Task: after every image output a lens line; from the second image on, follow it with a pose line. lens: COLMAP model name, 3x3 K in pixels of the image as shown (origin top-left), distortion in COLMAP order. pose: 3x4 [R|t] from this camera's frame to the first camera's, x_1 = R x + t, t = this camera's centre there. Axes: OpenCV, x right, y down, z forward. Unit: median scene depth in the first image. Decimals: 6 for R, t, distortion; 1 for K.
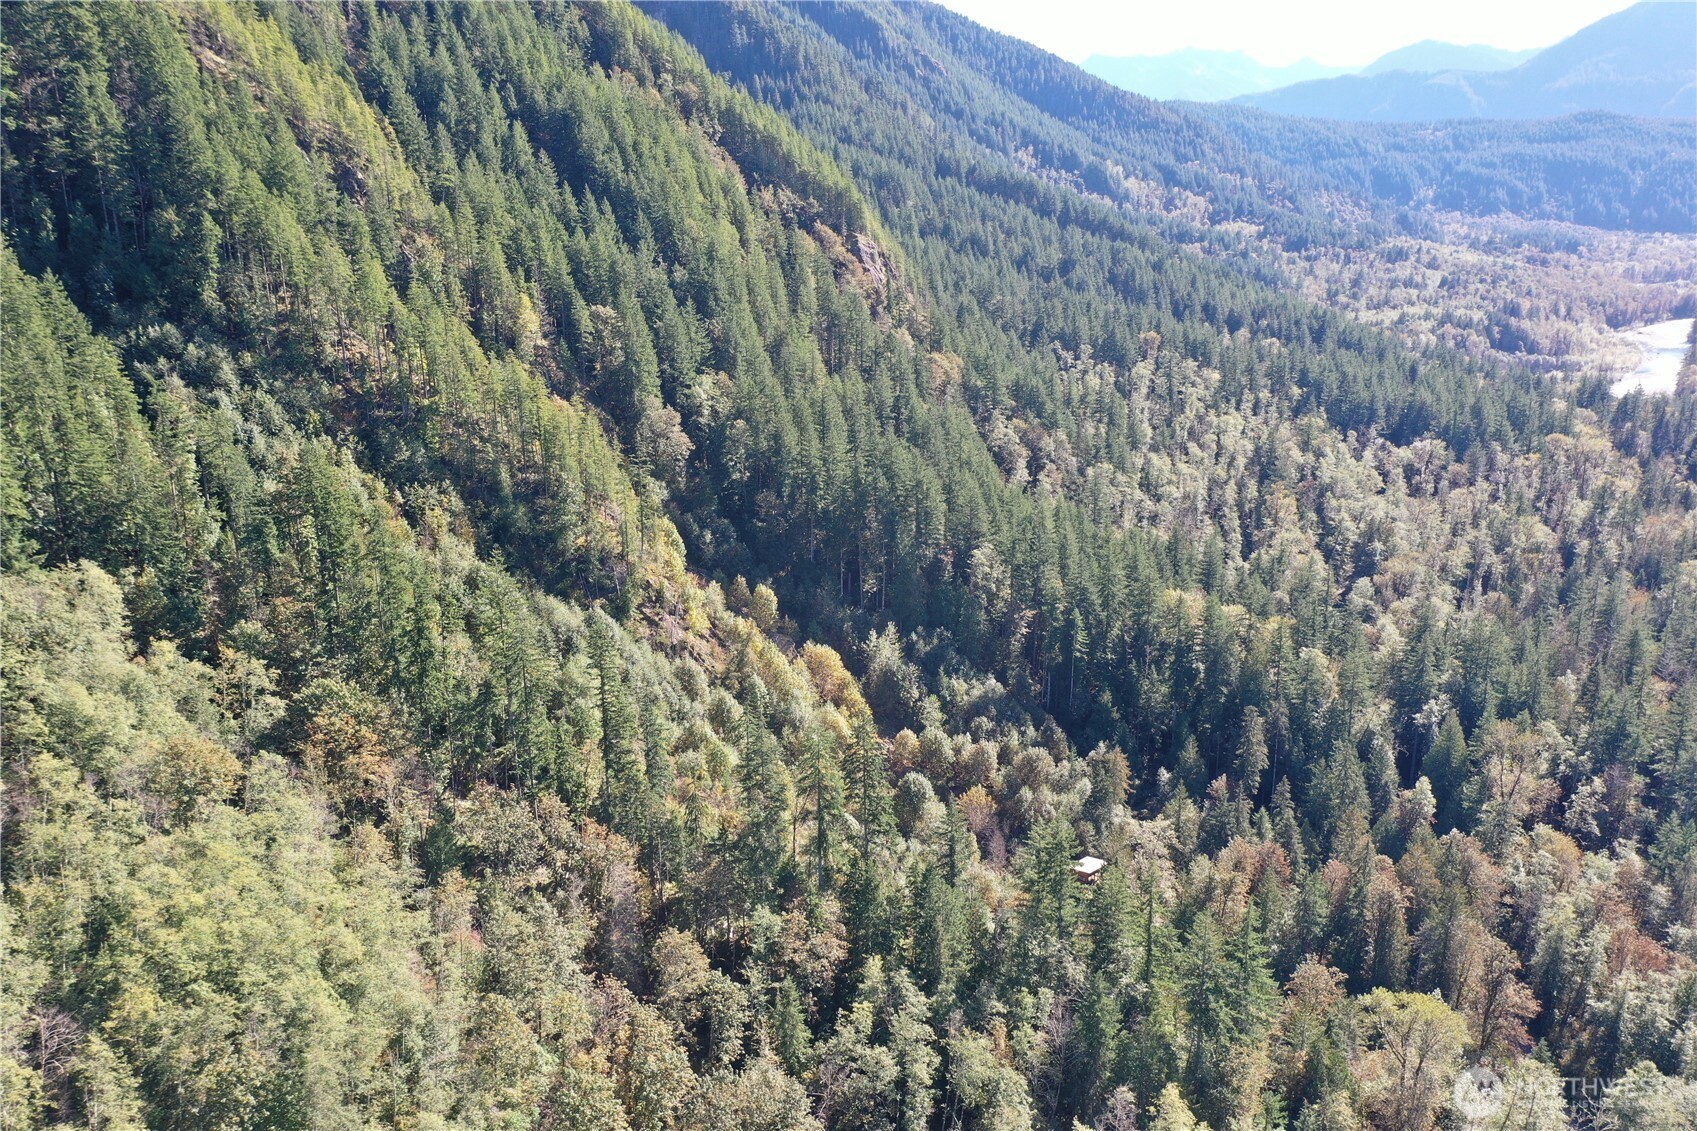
lens RADIAL K [[1354.6, 0, 851.0], [0, 1354.6, 565.2], [0, 0, 1]] dist [0.016963, 0.006171]
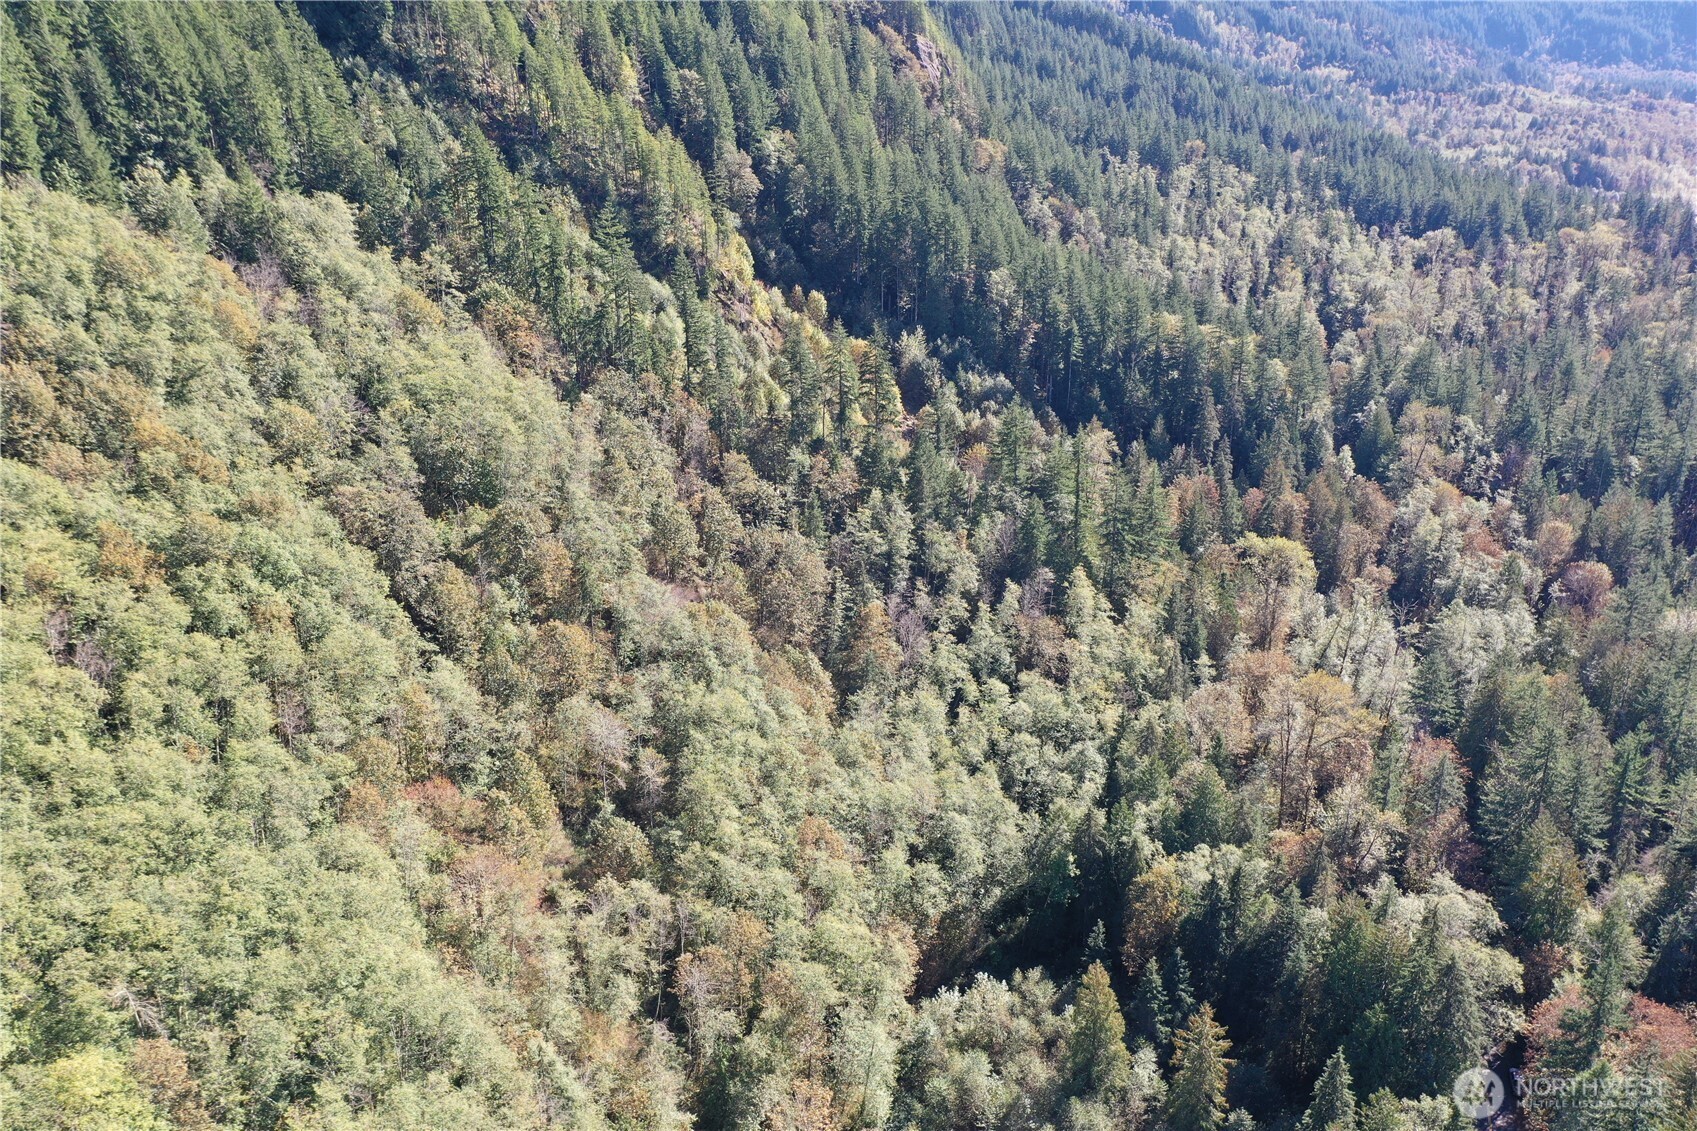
lens RADIAL K [[1354.6, 0, 848.4], [0, 1354.6, 558.8], [0, 0, 1]] dist [0.016963, 0.006171]
pose [[0.997629, 0.019311, -0.066054, 0.051262], [-0.013589, 0.996202, 0.086007, 0.149704], [0.067464, -0.084906, 0.994102, -0.249830]]
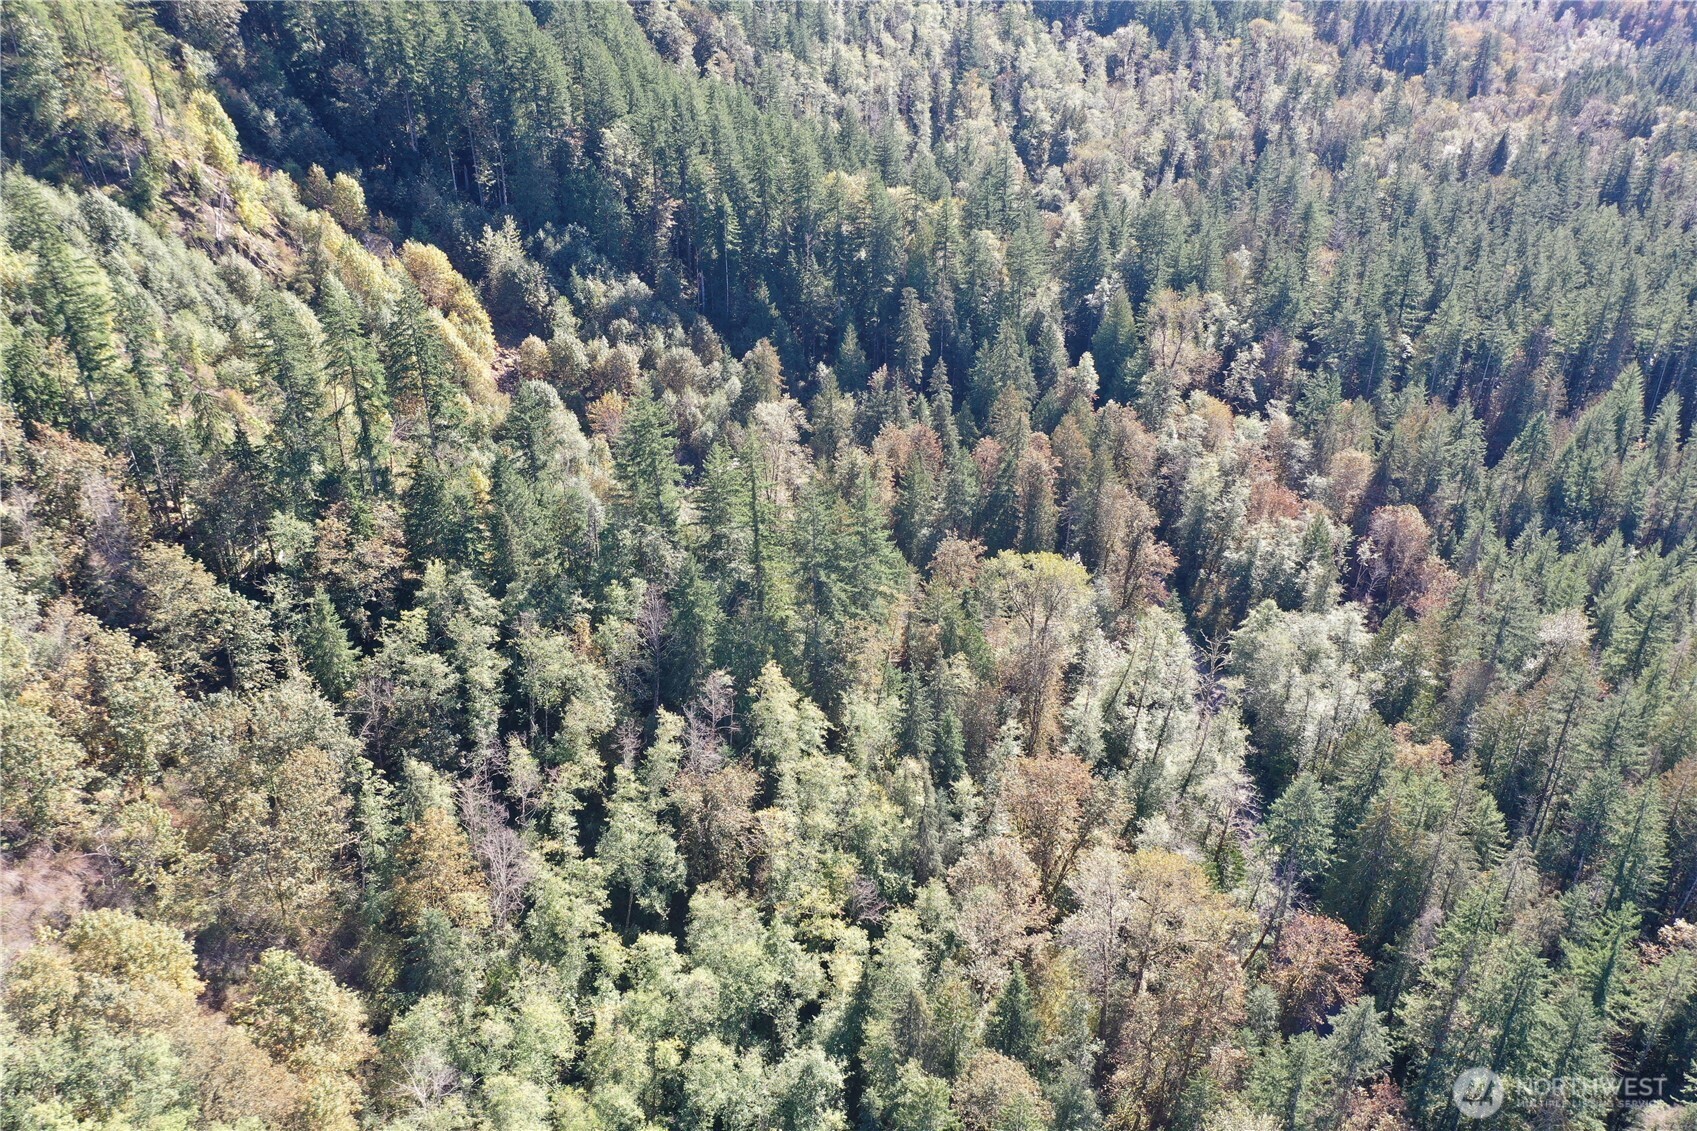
lens RADIAL K [[1354.6, 0, 853.9], [0, 1354.6, 570.2], [0, 0, 1]] dist [0.016963, 0.006171]
pose [[0.982722, -0.087222, 0.163251, 0.086198], [0.044941, 0.968054, 0.246683, 0.057858], [-0.179552, -0.235085, 0.955247, 0.077446]]
